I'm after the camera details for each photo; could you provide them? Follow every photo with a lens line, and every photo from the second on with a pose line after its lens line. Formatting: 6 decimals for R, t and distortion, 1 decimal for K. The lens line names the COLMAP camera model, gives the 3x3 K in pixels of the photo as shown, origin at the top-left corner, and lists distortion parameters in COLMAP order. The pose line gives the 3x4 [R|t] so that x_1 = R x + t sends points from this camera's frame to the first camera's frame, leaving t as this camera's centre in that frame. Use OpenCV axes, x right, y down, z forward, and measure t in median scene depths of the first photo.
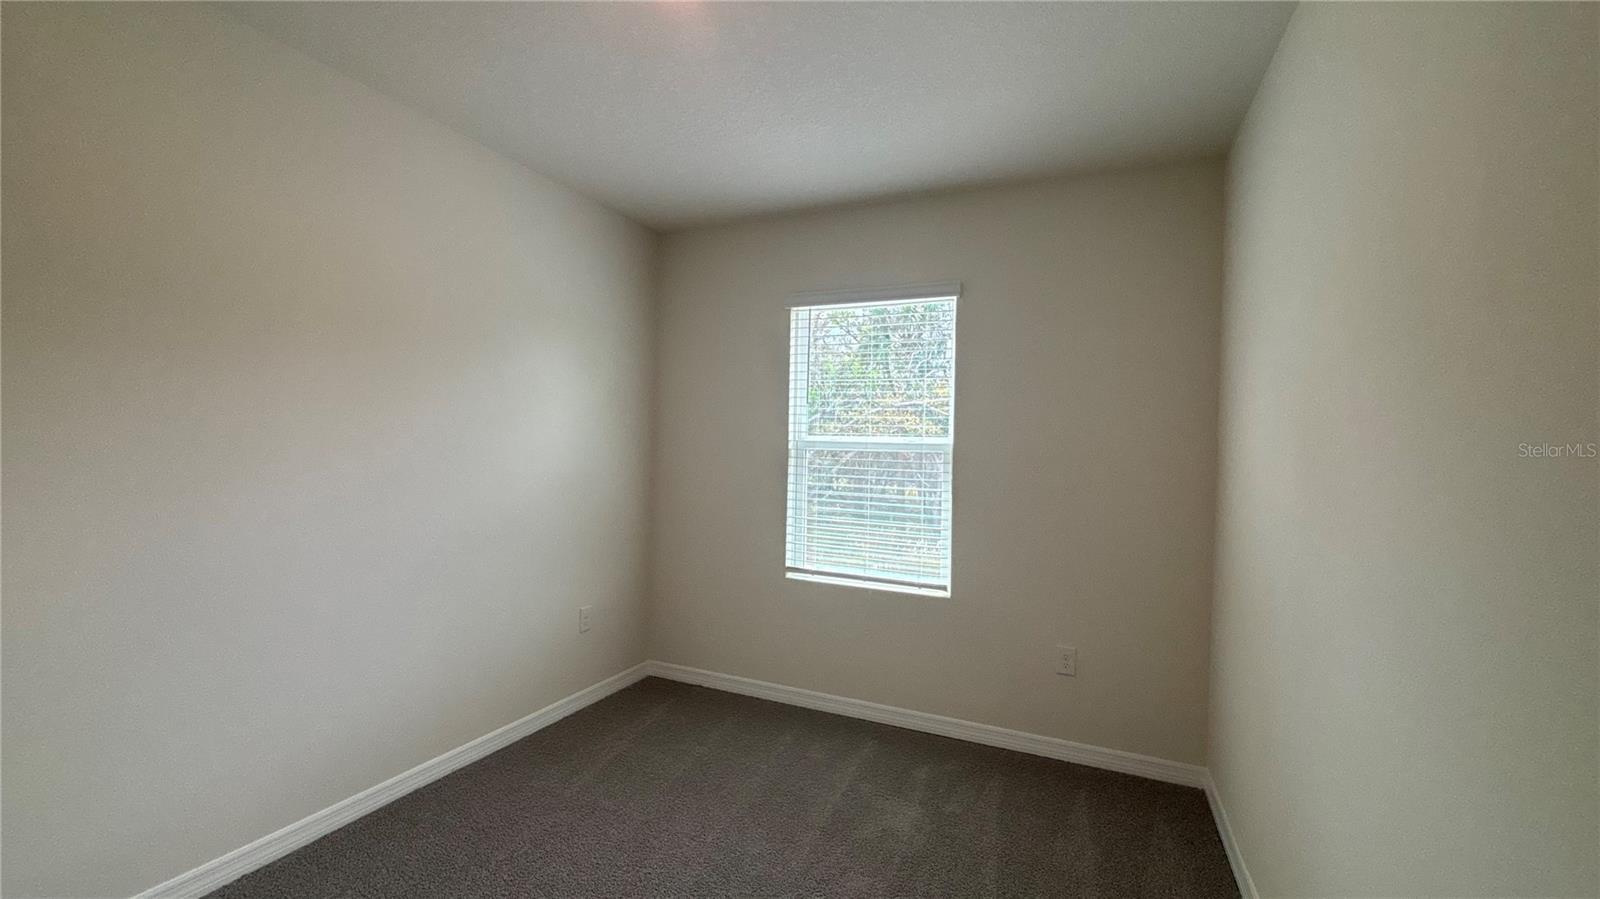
lens RADIAL K [[648.9, 0, 788.2], [0, 648.9, 448.0], [0, 0, 1]] dist [0.012622, 0.000166]
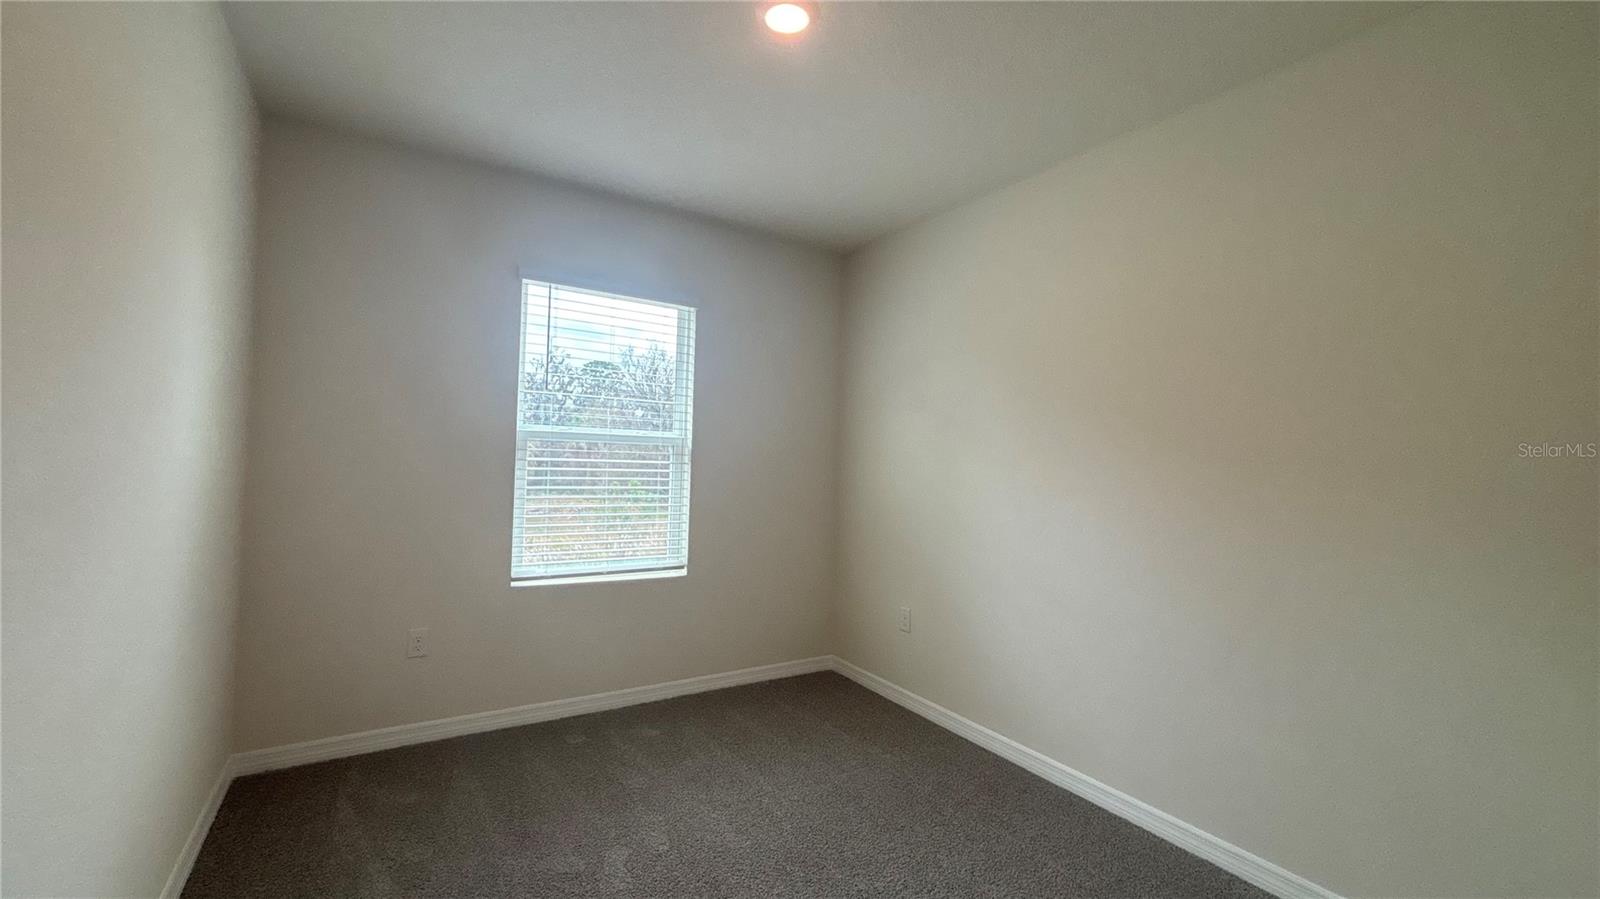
lens RADIAL K [[648.9, 0, 788.2], [0, 648.9, 448.0], [0, 0, 1]] dist [0.012622, 0.000166]
pose [[0.555795, -0.004533, 0.831307, -0.550943], [-0.032313, 0.999112, 0.027051, -0.024775], [-0.830691, -0.041897, 0.555155, 0.217046]]
